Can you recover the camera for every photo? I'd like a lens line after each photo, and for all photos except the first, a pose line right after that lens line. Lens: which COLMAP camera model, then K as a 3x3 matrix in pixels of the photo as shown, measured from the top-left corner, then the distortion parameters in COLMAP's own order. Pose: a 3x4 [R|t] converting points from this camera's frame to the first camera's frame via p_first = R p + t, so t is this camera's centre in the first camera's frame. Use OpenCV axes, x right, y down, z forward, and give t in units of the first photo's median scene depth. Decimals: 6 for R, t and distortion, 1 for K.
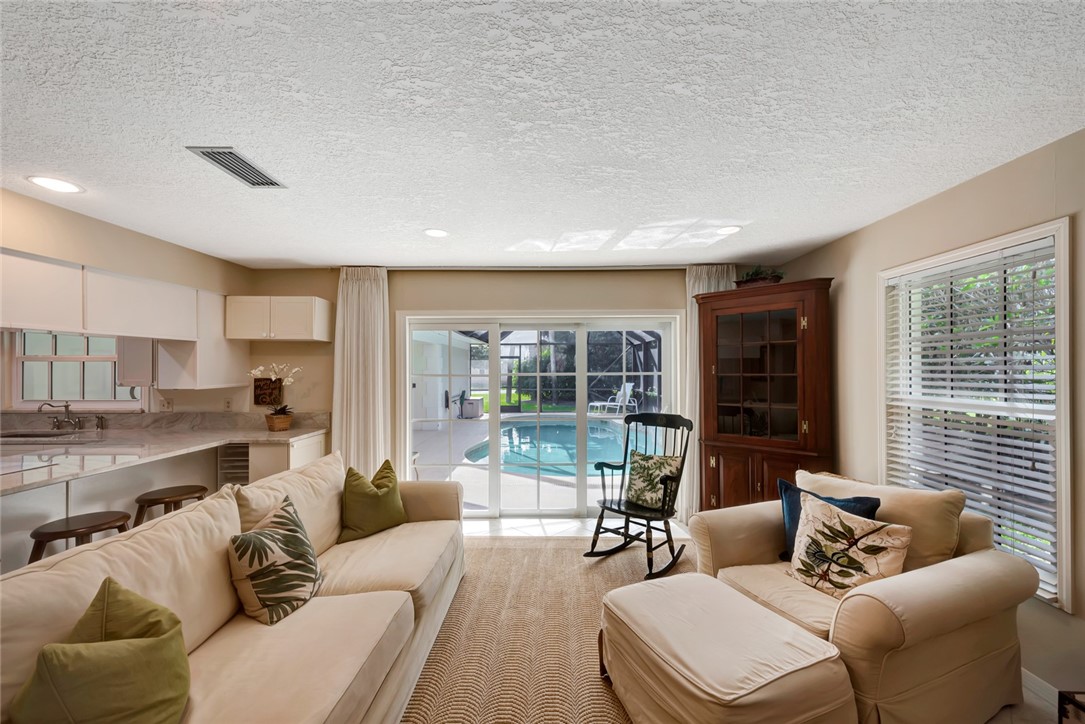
lens RADIAL K [[424.4, 0, 545.5], [0, 424.4, 371.6], [0, 0, 1]] dist [0.020380, -0.008913]
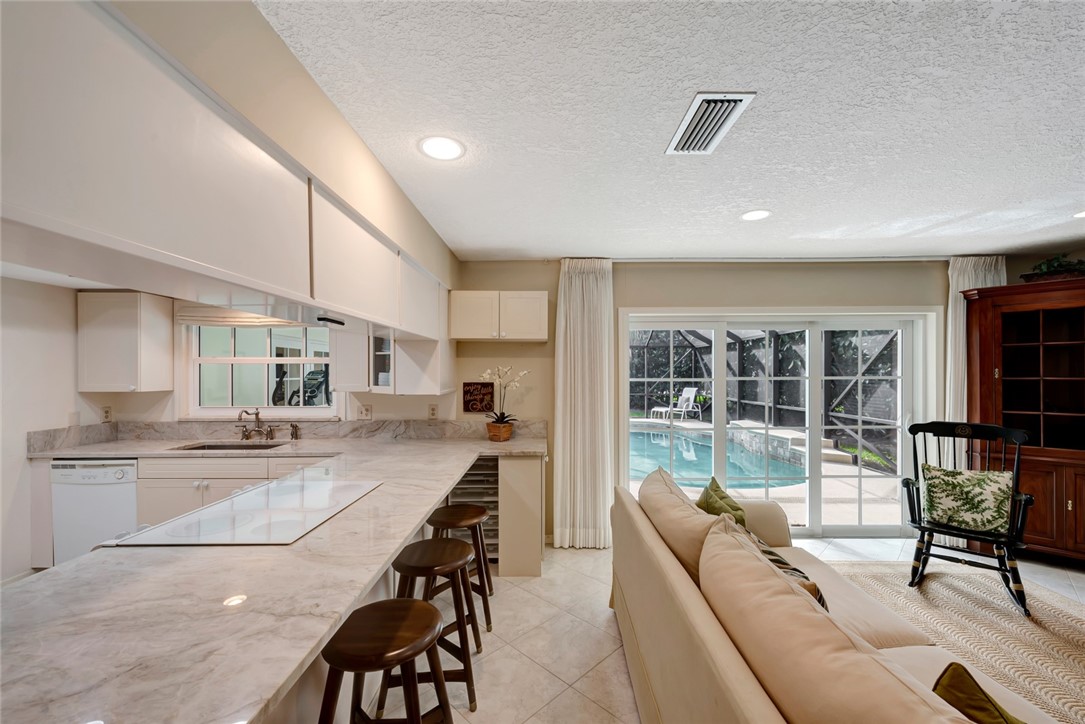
lens RADIAL K [[430.8, 0, 547.9], [0, 430.8, 373.6], [0, 0, 1]] dist [0.013357, -0.004197]
pose [[0.999955, 0.000476, 0.009490, -0.523843], [-0.000418, 0.999981, -0.006125, 0.002478], [-0.009492, 0.006121, 0.999936, 0.092516]]
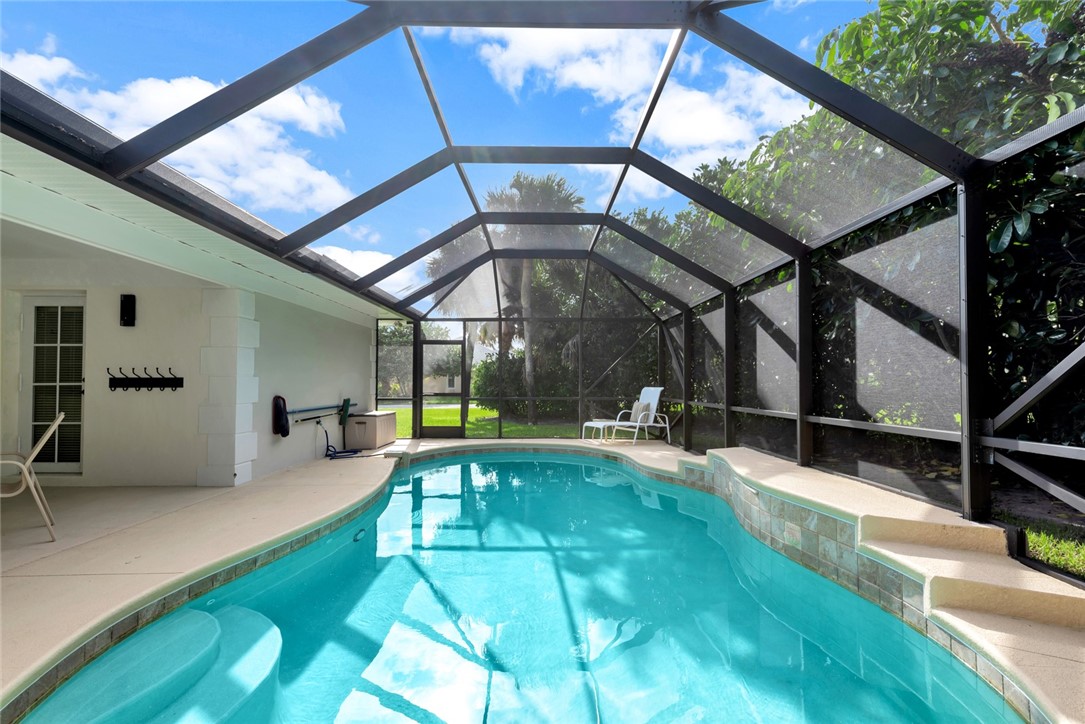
lens RADIAL K [[471.9, 0, 547.6], [0, 471.9, 370.8], [0, 0, 1]] dist [0.001455, -0.000314]
pose [[0.999613, 0.004430, 0.027464, 0.141908], [-0.003572, 0.999507, -0.031194, 0.095592], [-0.027588, 0.031084, 0.999136, 1.416409]]
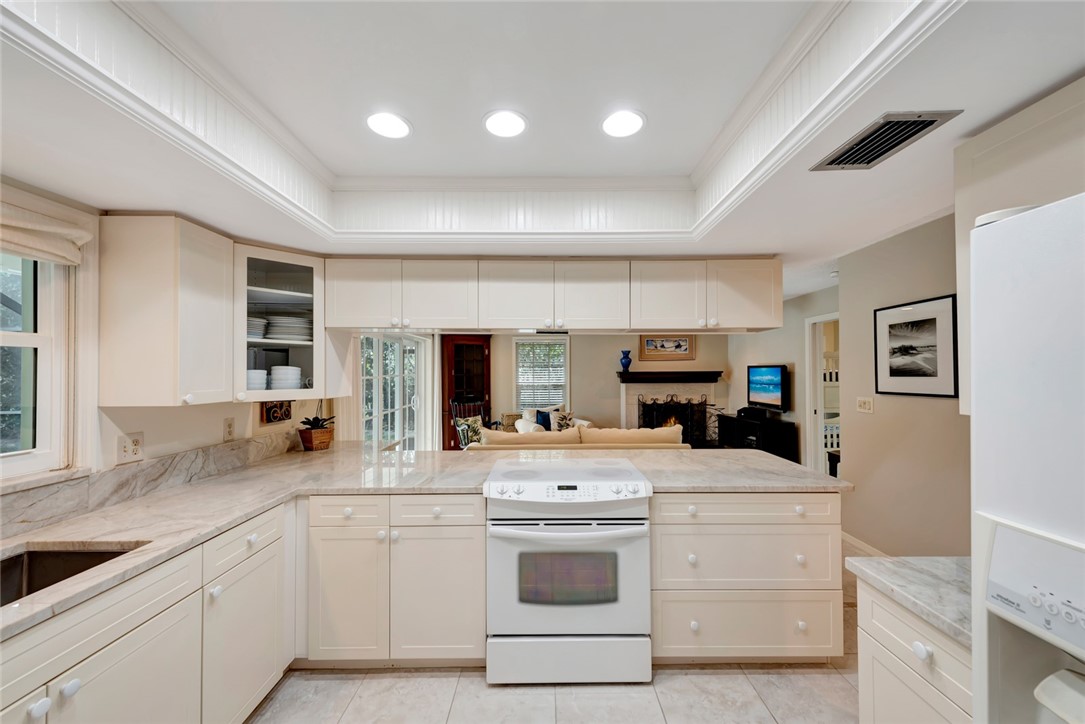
lens RADIAL K [[429.5, 0, 545.5], [0, 429.5, 368.0], [0, 0, 1]] dist [0.012438, -0.004517]
pose [[-0.008808, 0.012159, 0.999887, -1.393931], [0.012687, 0.999847, -0.012047, 0.004409], [-0.999881, 0.012580, -0.008961, 0.577912]]
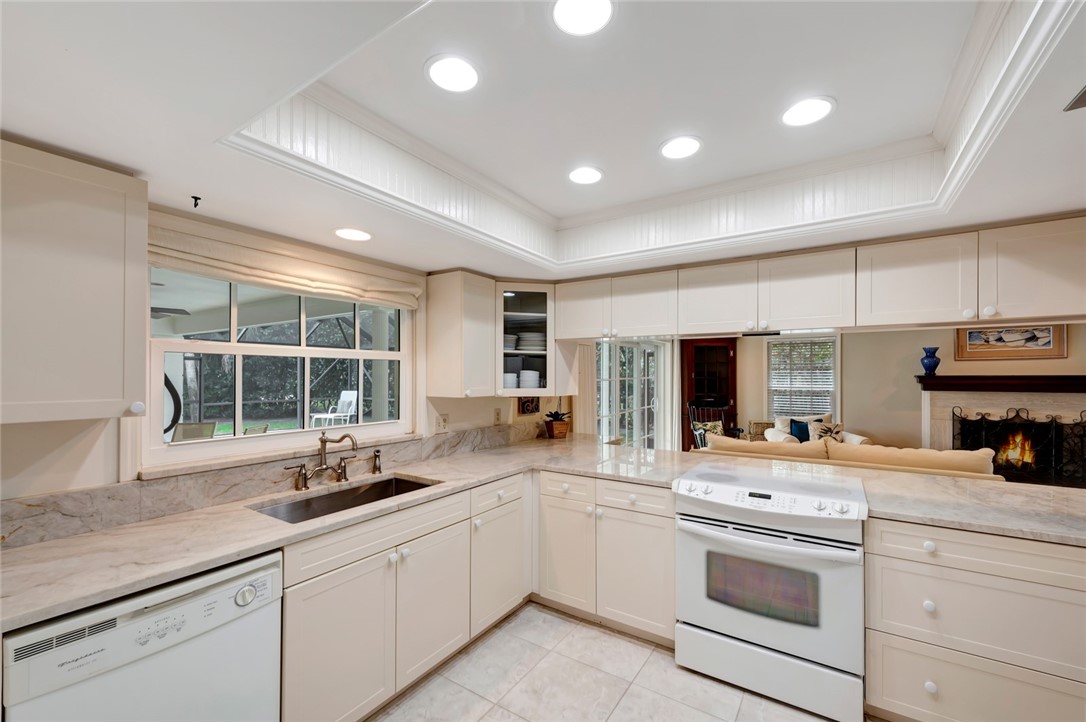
lens RADIAL K [[442.4, 0, 541.4], [0, 442.4, 372.5], [0, 0, 1]] dist [0.001078, -0.000145]
pose [[0.549003, 0.007369, 0.835788, -1.447196], [0.005476, 0.999908, -0.012413, 0.003863], [-0.835803, 0.011392, 0.548912, 0.478223]]
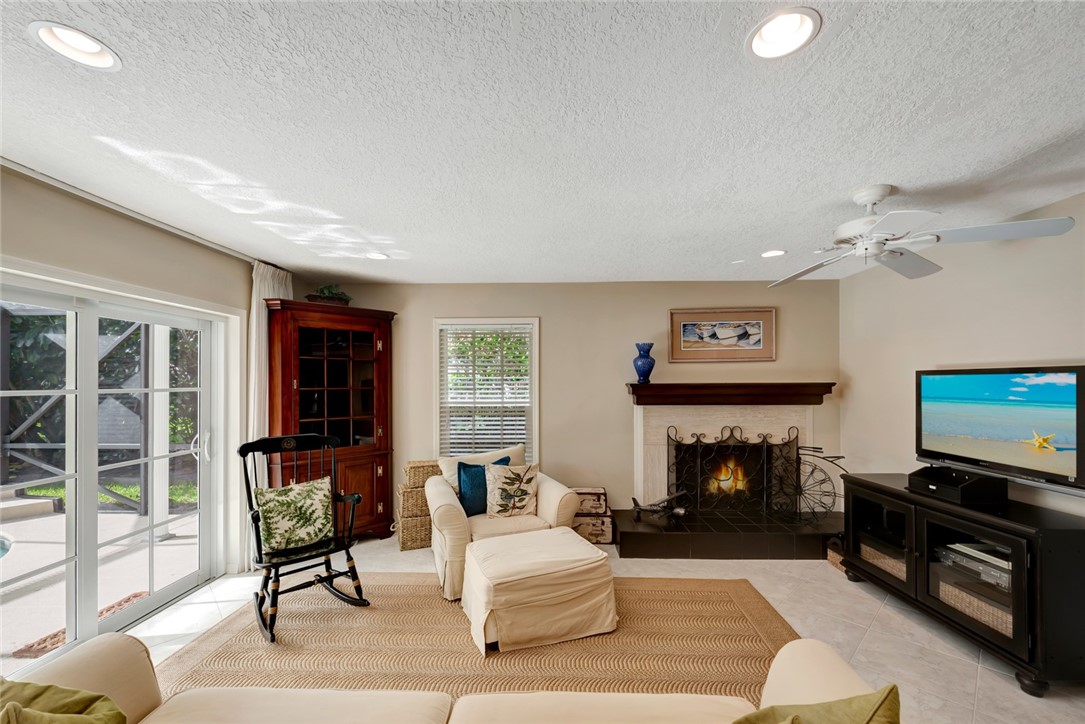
lens RADIAL K [[434.1, 0, 548.7], [0, 434.1, 382.9], [0, 0, 1]] dist [0.005836, -0.000218]
pose [[0.019087, 0.003821, 0.999811, -0.509278], [0.011486, 0.999926, -0.004041, 0.002934], [-0.999752, 0.011561, 0.019042, 0.408574]]
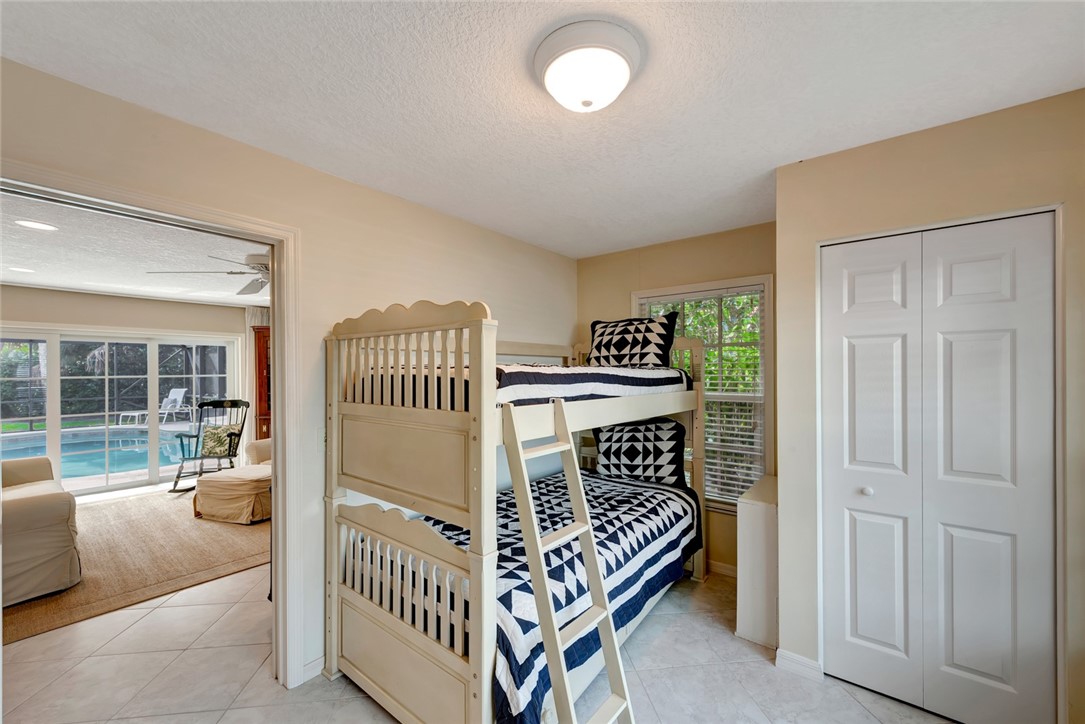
lens RADIAL K [[444.6, 0, 553.0], [0, 444.6, 372.0], [0, 0, 1]] dist [0.015101, -0.000012]
pose [[0.617612, -0.001781, 0.786481, -0.265615], [0.008439, 0.999955, -0.004363, 0.009469], [-0.786437, 0.009331, 0.617599, -0.901271]]
